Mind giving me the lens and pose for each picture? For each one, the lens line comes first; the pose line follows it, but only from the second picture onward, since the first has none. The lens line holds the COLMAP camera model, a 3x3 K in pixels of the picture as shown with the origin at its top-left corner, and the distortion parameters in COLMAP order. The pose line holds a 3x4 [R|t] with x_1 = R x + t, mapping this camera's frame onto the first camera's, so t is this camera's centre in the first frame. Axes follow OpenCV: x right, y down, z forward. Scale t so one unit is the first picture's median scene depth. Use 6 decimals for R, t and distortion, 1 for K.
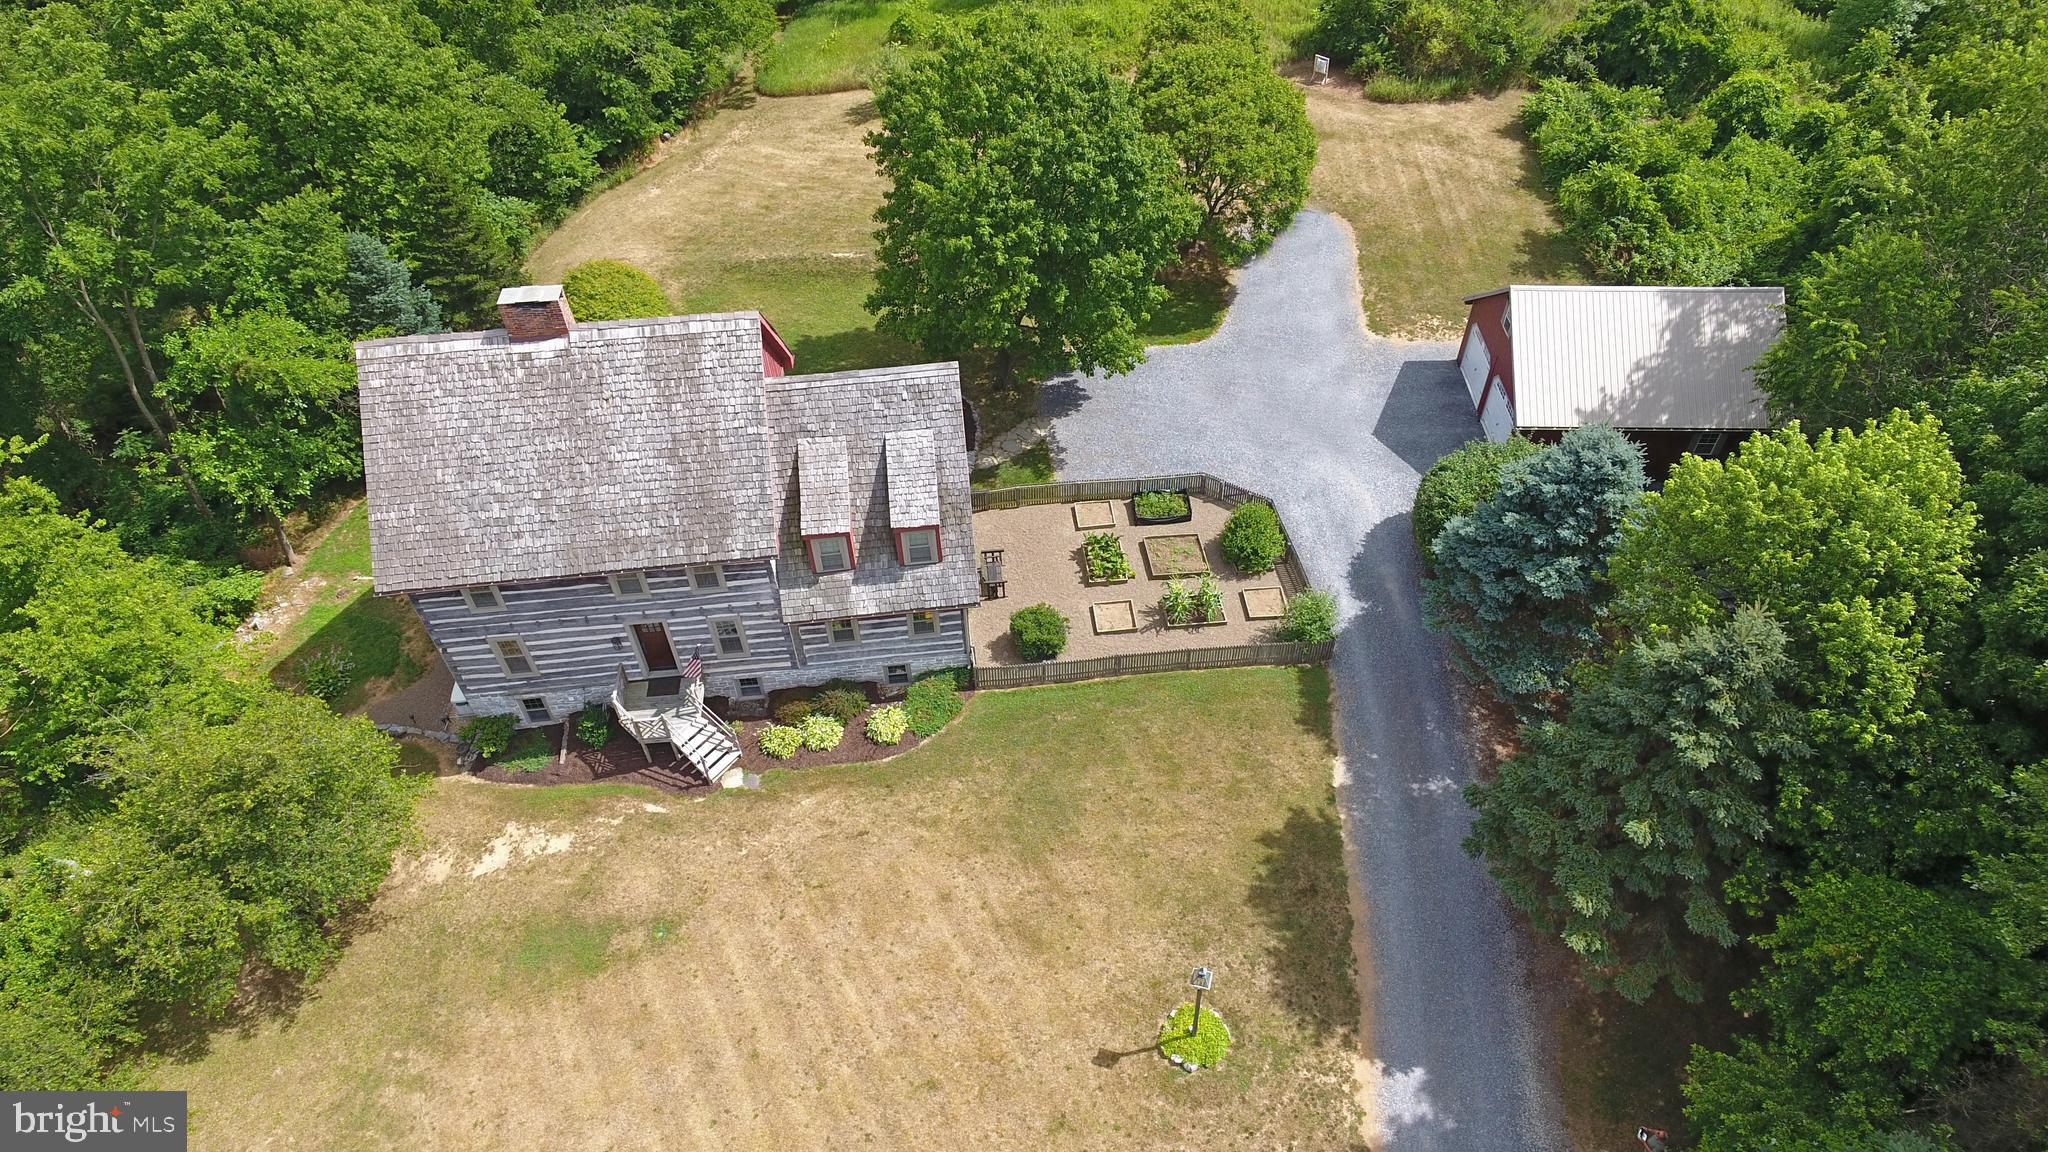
lens RADIAL K [[1278.0, 0, 1024.0], [0, 1278.0, 576.0], [0, 0, 1]] dist [-0.002147, -0.000557]
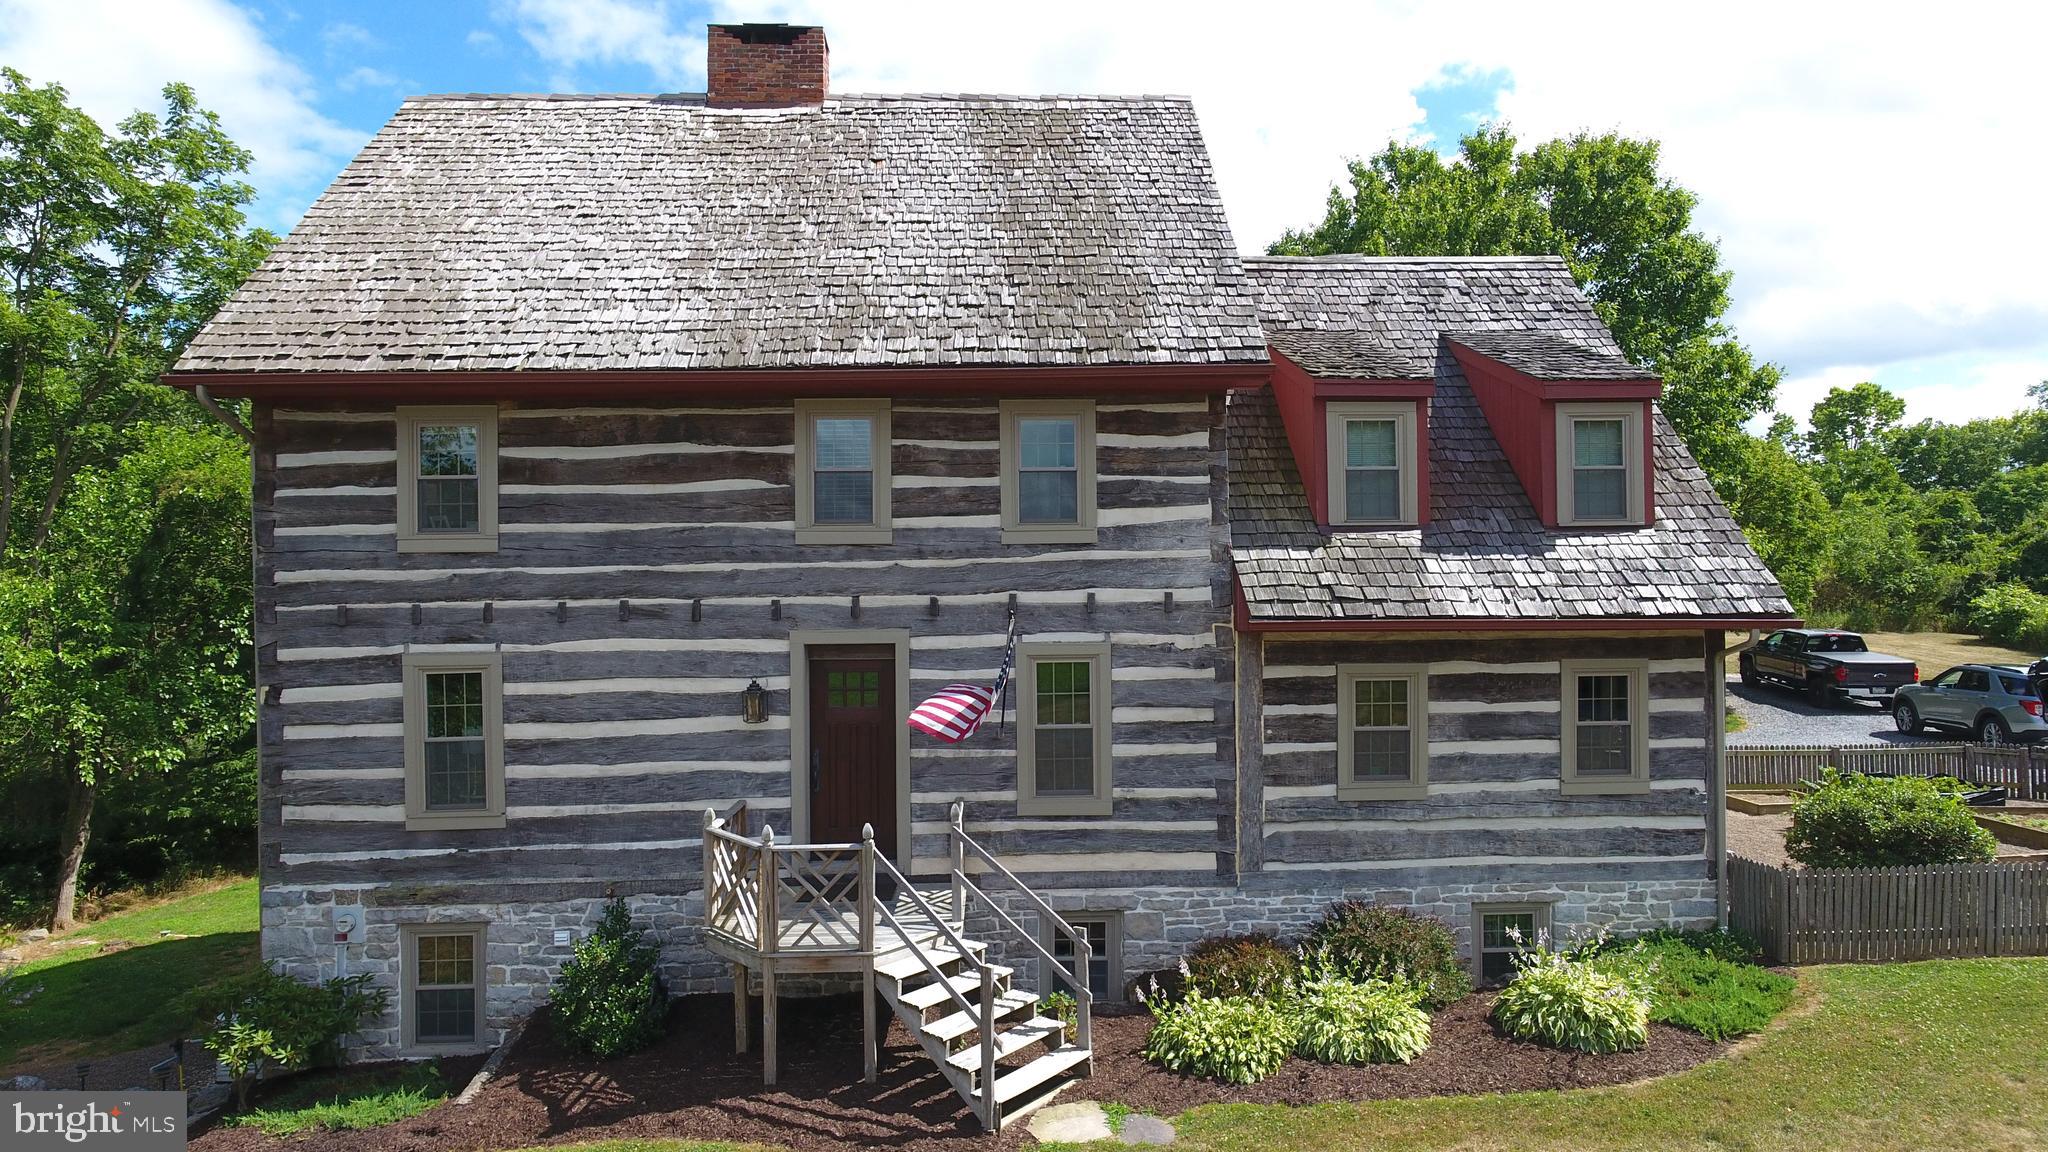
lens RADIAL K [[1190.8, 0, 1024.0], [0, 1190.8, 576.0], [0, 0, 1]] dist [0.003273, -0.000362]
pose [[0.998110, 0.022282, -0.057268, -0.228339], [-0.056622, 0.695603, -0.716192, 0.260939], [0.023877, 0.718081, 0.695550, 0.753034]]
